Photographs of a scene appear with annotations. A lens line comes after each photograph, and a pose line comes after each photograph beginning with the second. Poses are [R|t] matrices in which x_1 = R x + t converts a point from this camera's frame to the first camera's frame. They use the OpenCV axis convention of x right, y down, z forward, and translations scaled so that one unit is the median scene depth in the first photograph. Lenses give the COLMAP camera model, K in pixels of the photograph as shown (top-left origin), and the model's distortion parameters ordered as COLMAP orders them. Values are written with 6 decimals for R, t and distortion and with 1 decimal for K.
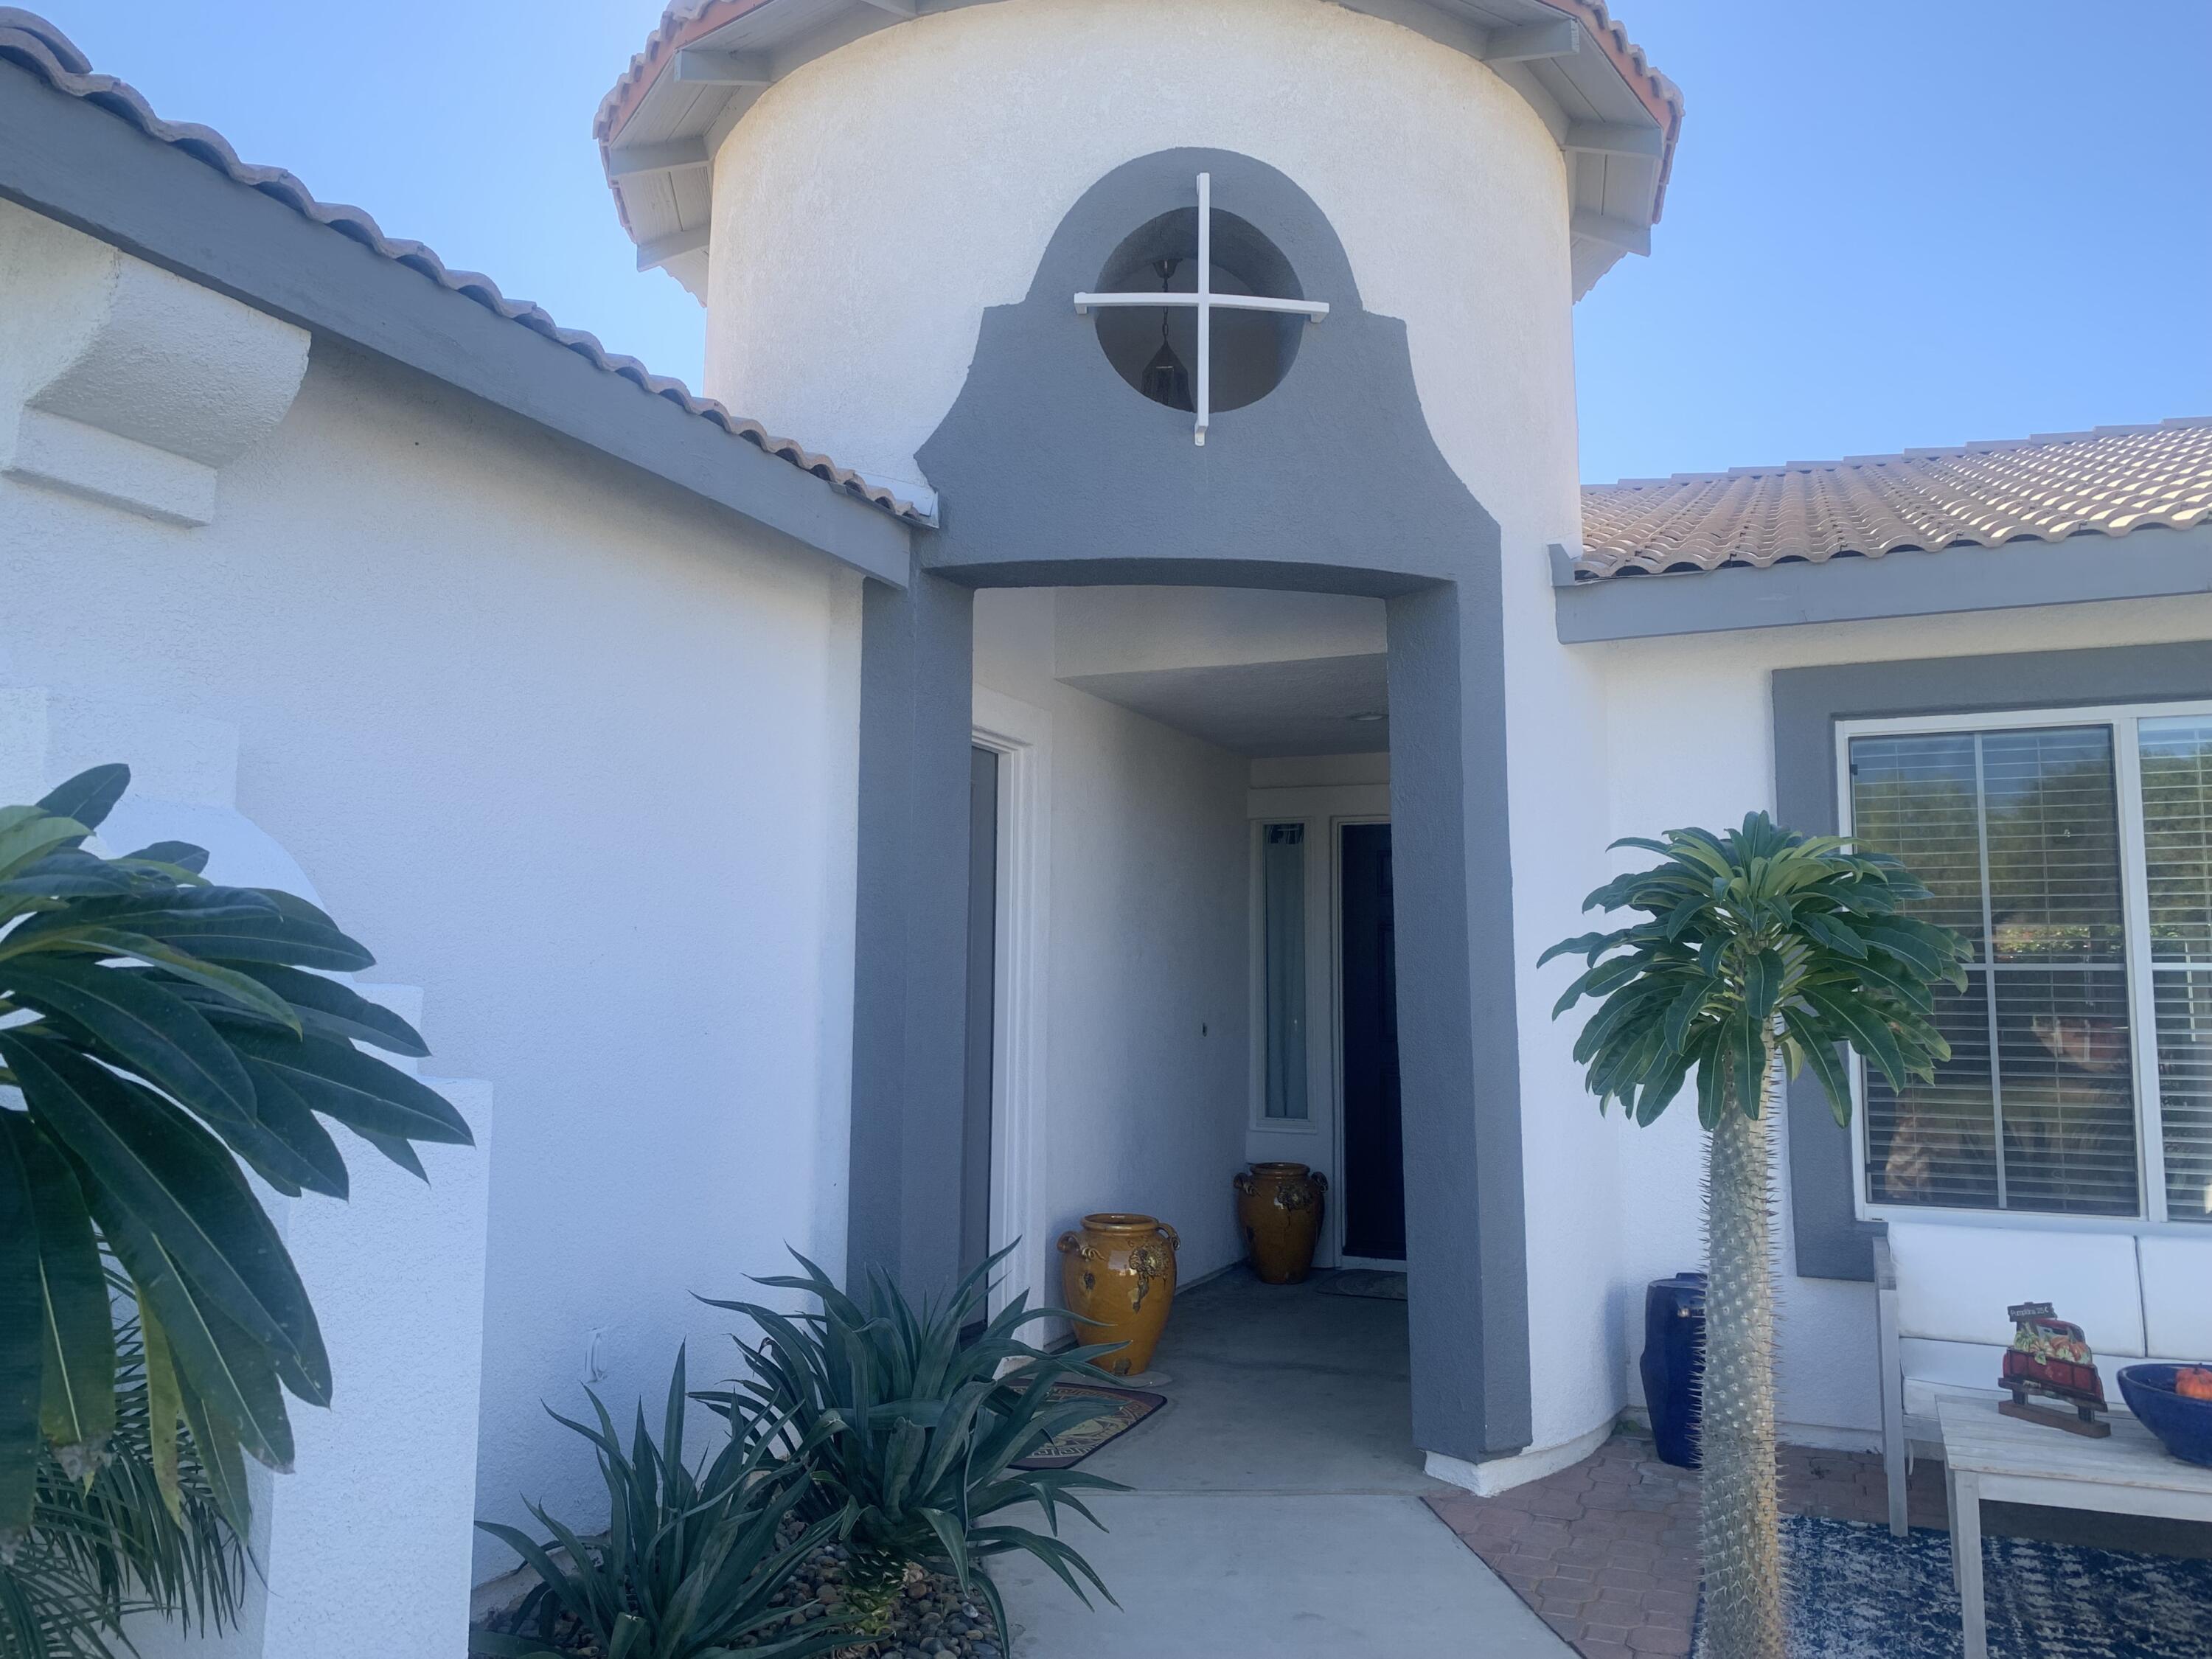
lens RADIAL K [[1686.0, 0, 1107.4], [0, 1686.0, 803.7], [0, 0, 1]] dist [0.056186, -0.078509]
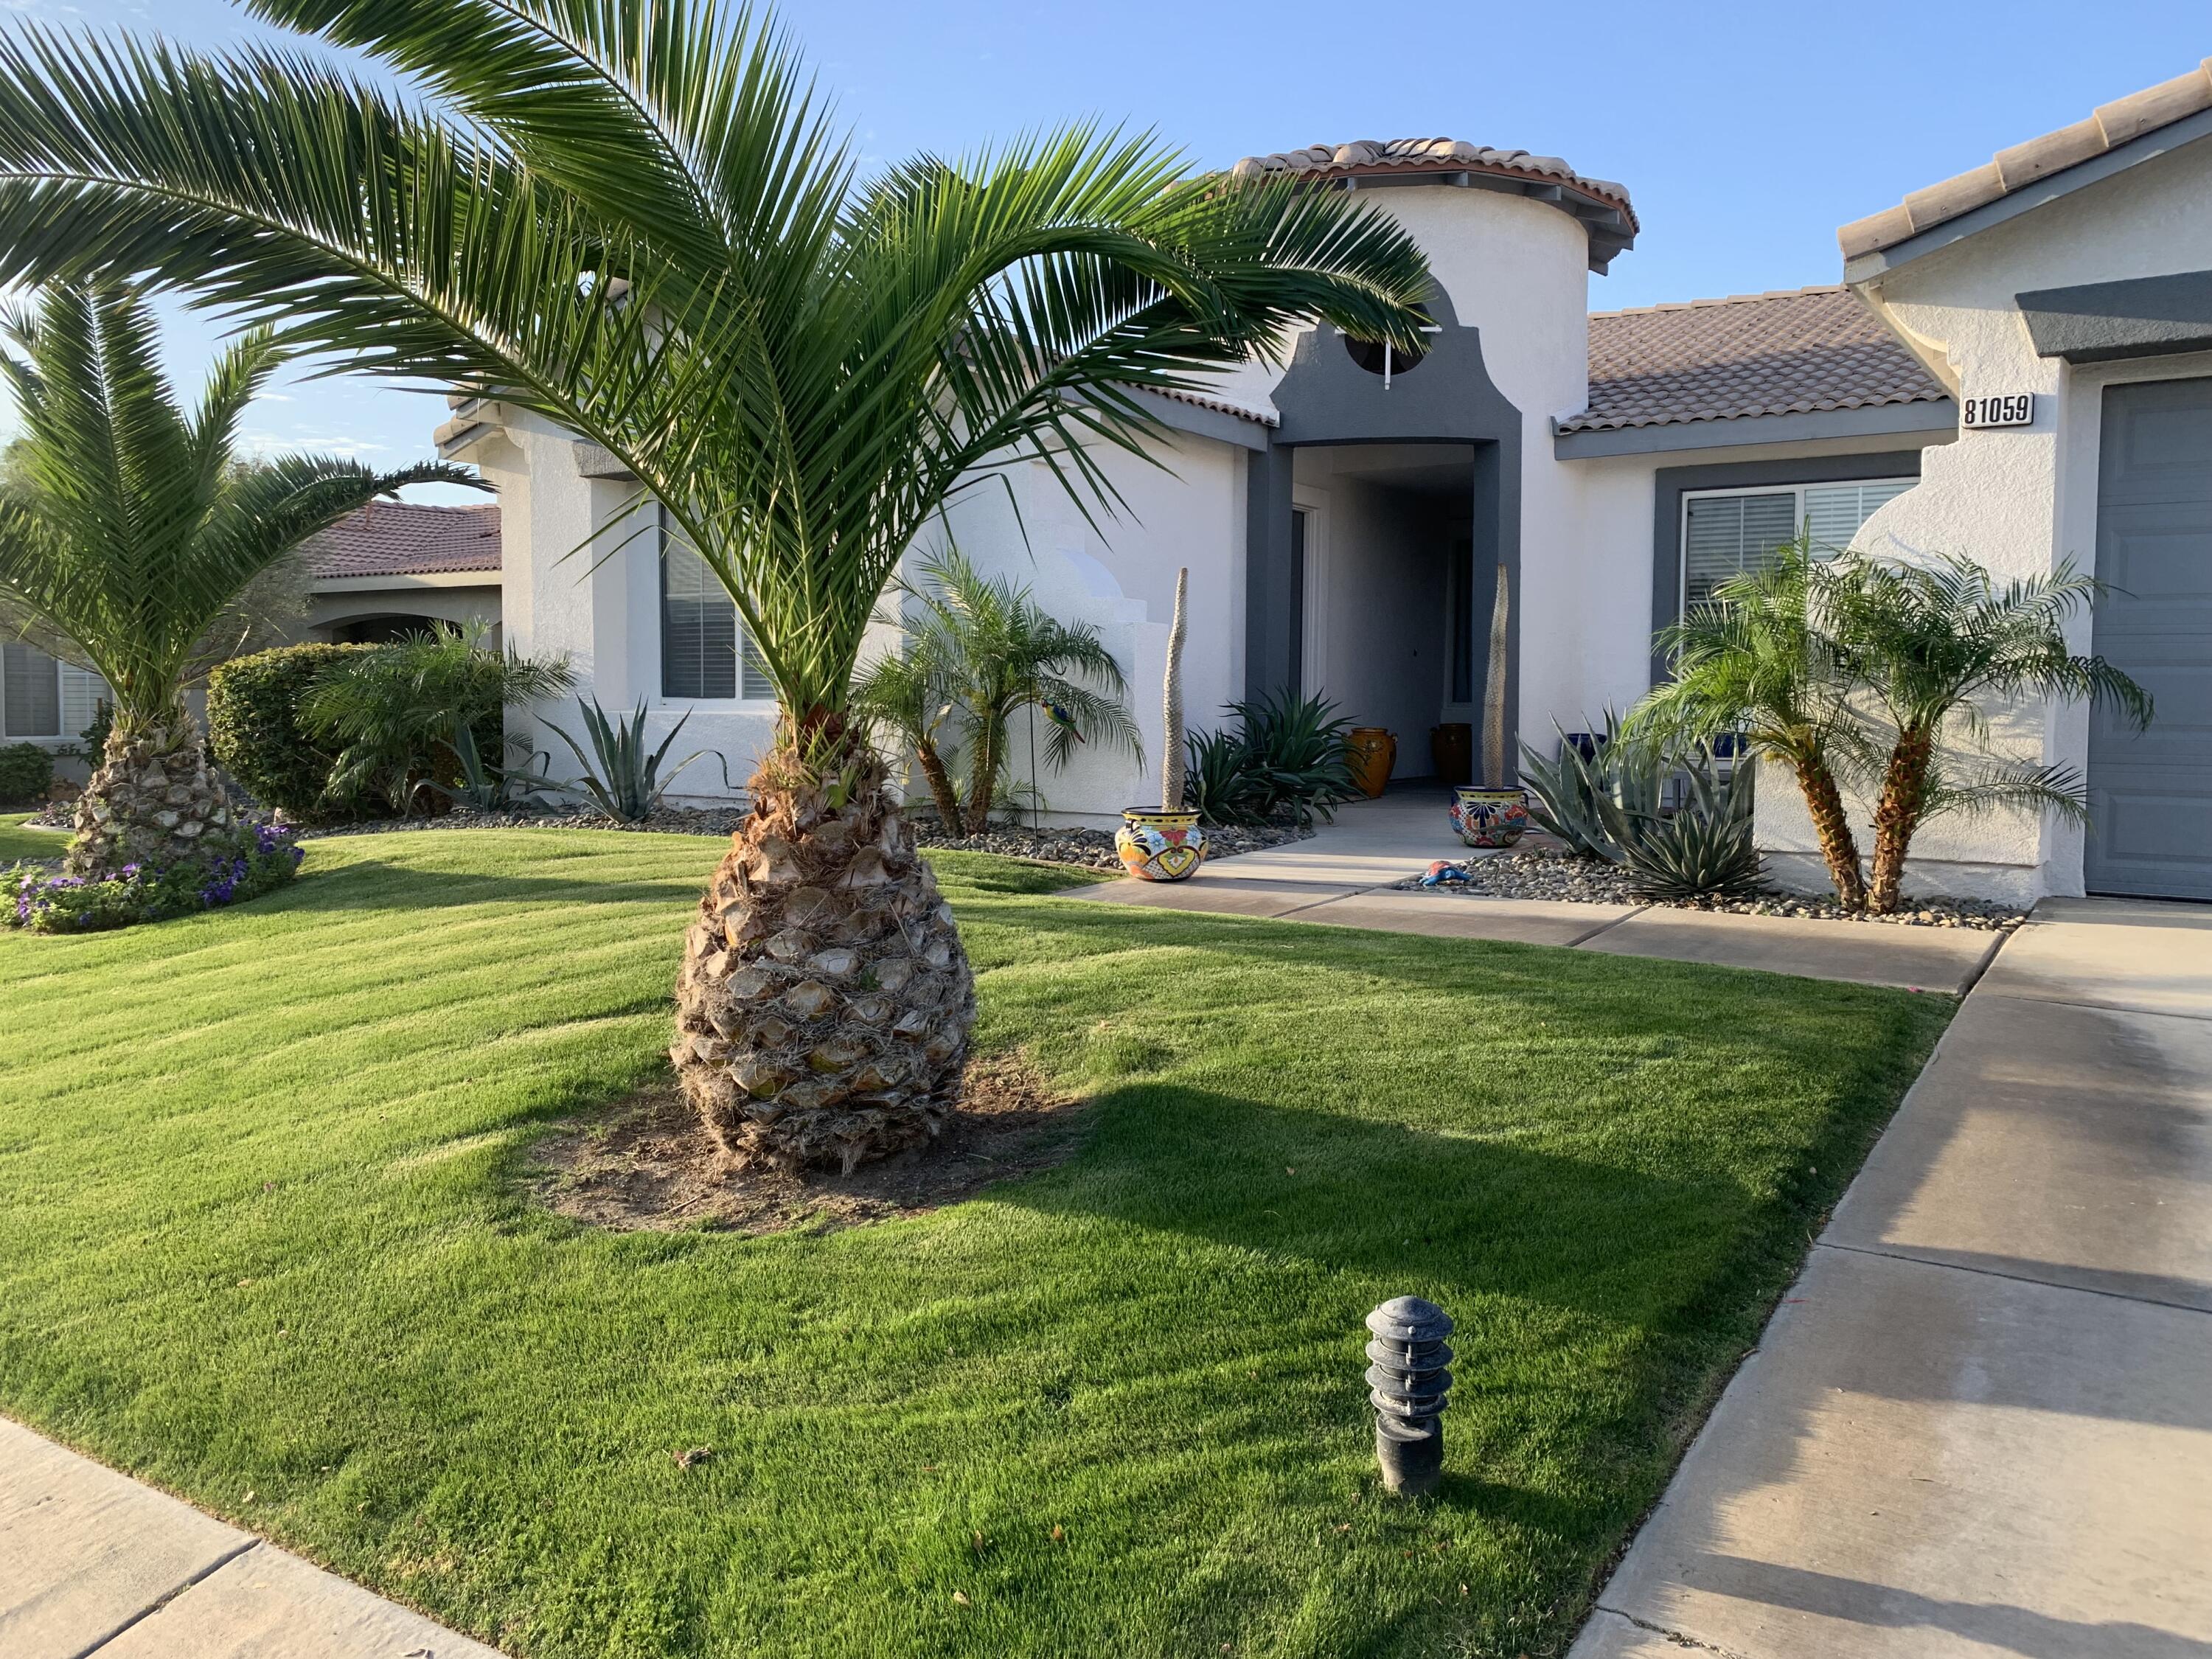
lens RADIAL K [[1686.0, 0, 1113.9], [0, 1686.0, 796.4], [0, 0, 1]] dist [0.056186, -0.078509]
pose [[0.983876, 0.004481, -0.178795, 0.104527], [0.025410, 0.986044, 0.164536, -0.044631], [0.177037, -0.166426, 0.970031, -1.519430]]
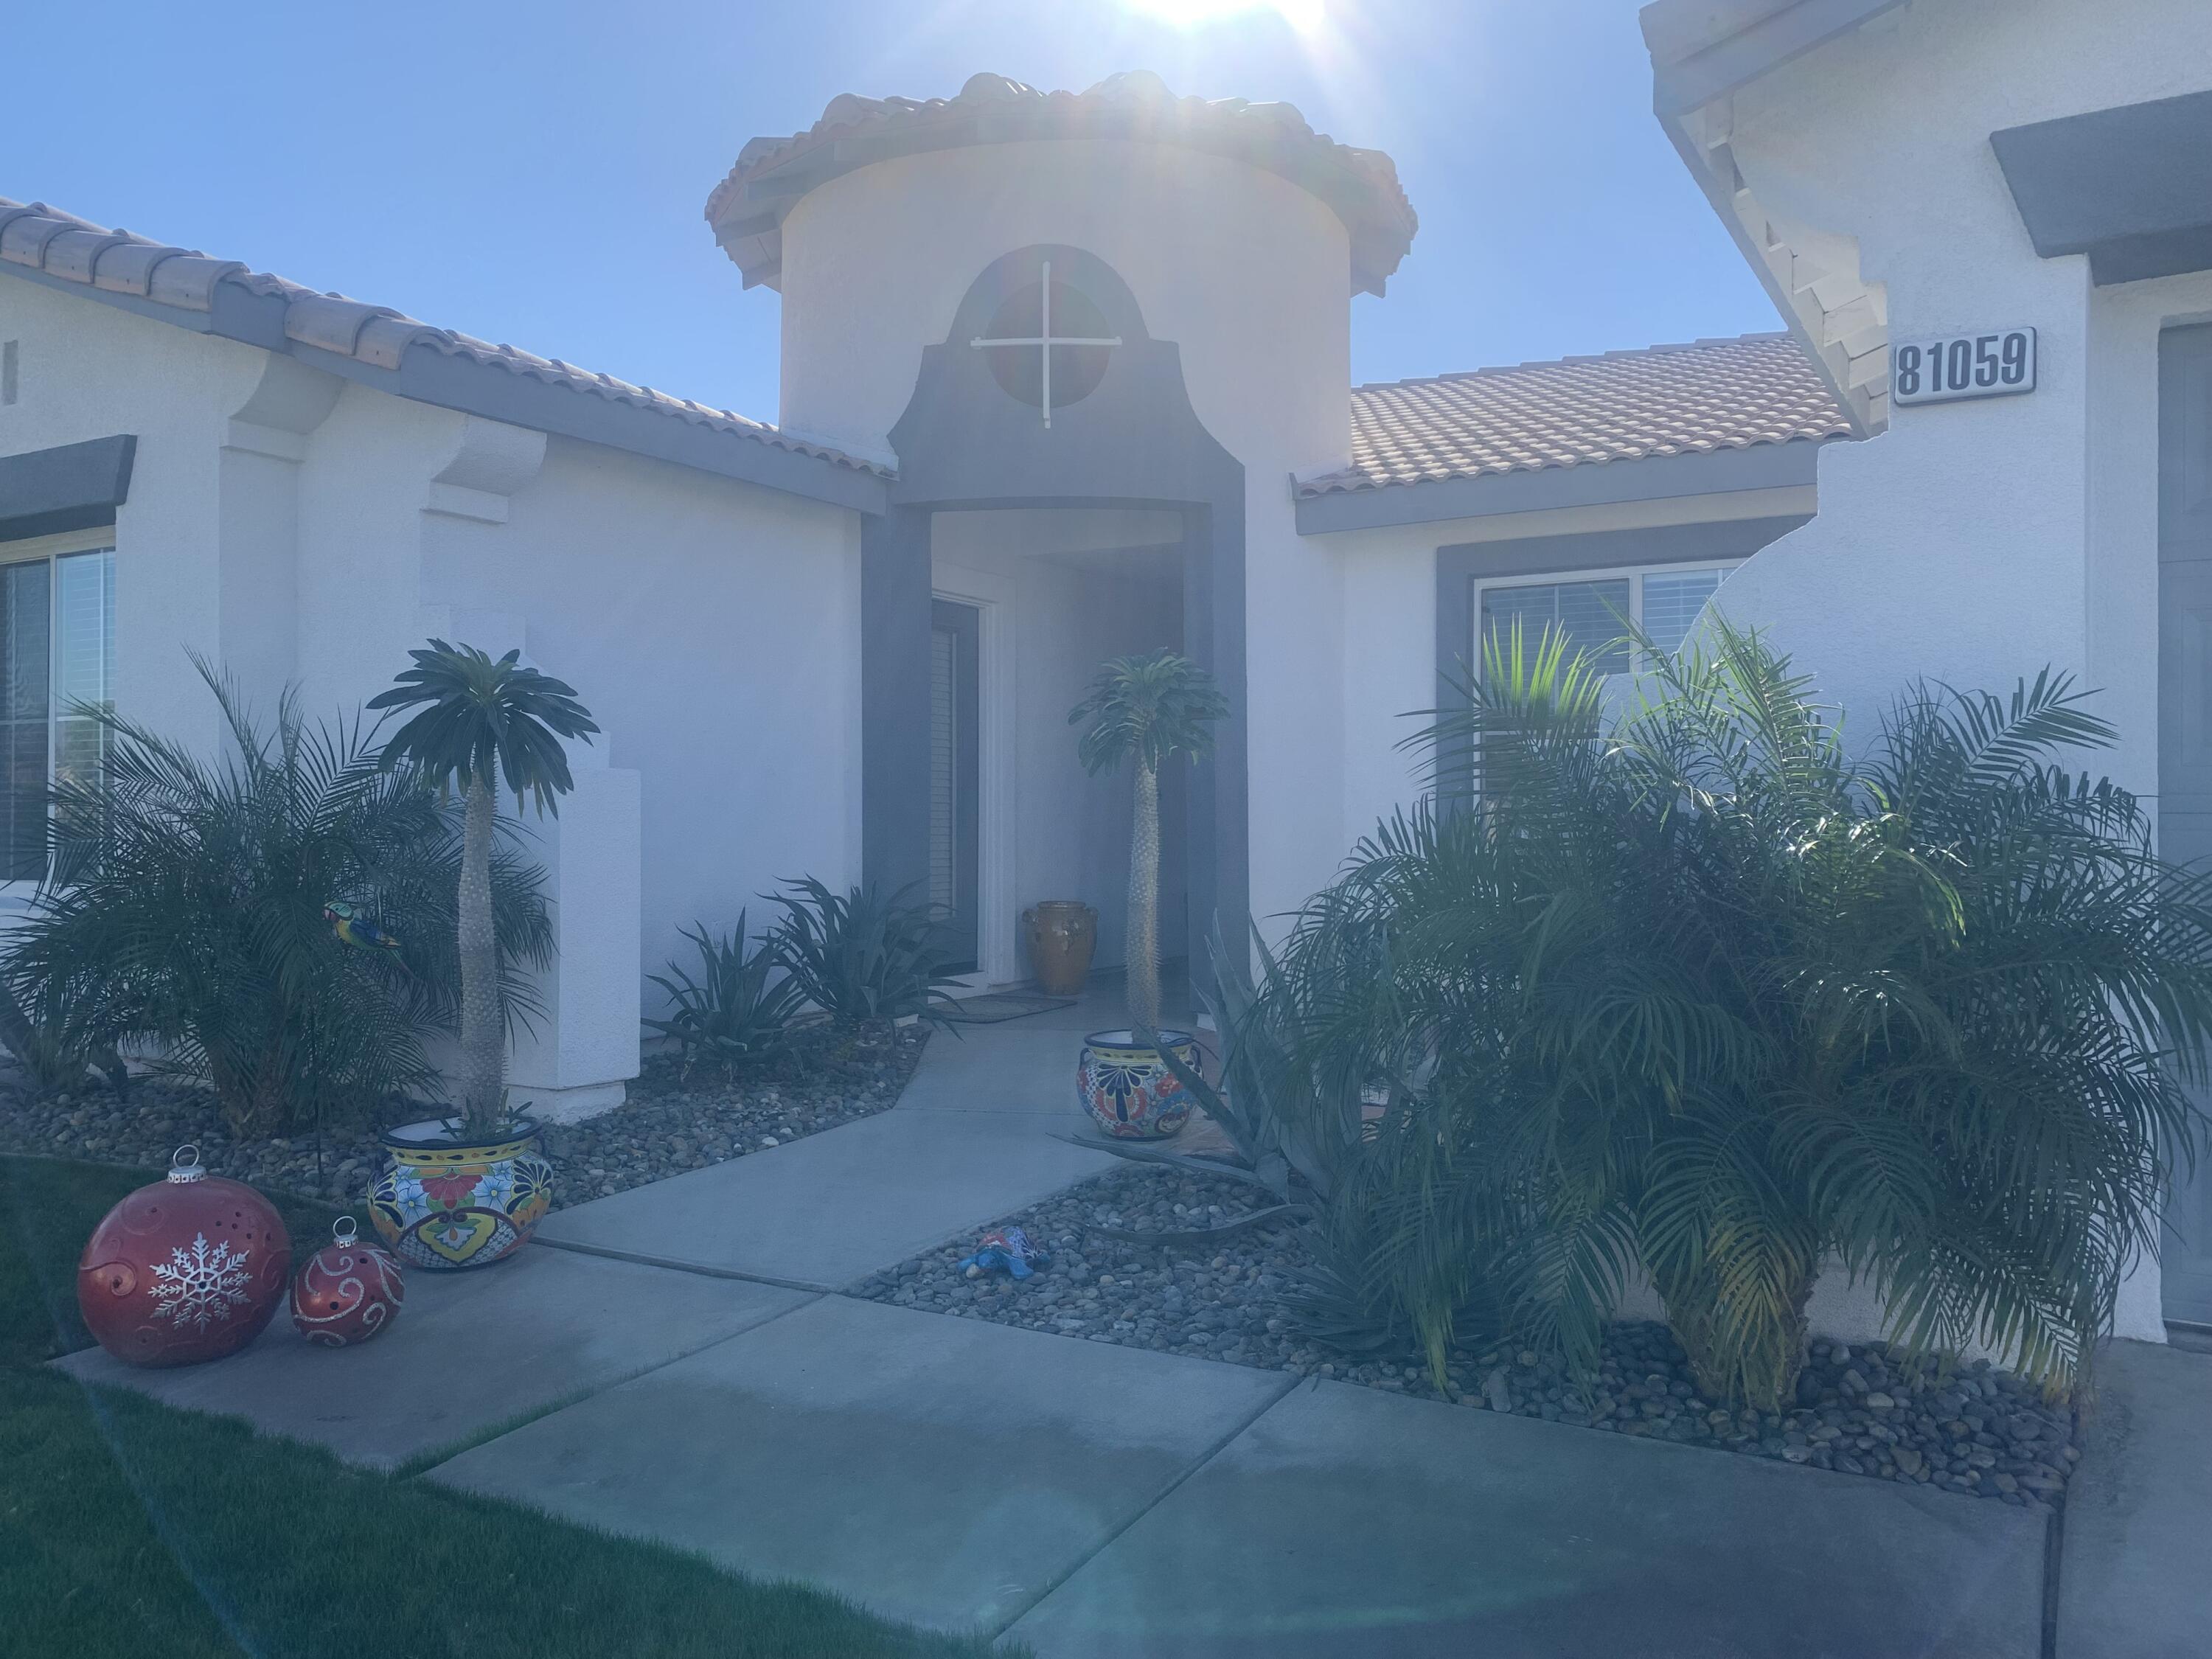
lens RADIAL K [[1686.0, 0, 1110.5], [0, 1686.0, 810.3], [0, 0, 1]] dist [0.056186, -0.078509]
pose [[0.992240, -0.008305, -0.124062, 0.317667], [0.021323, 0.994351, 0.103977, -0.006807], [0.122497, -0.105815, 0.986812, -0.685946]]
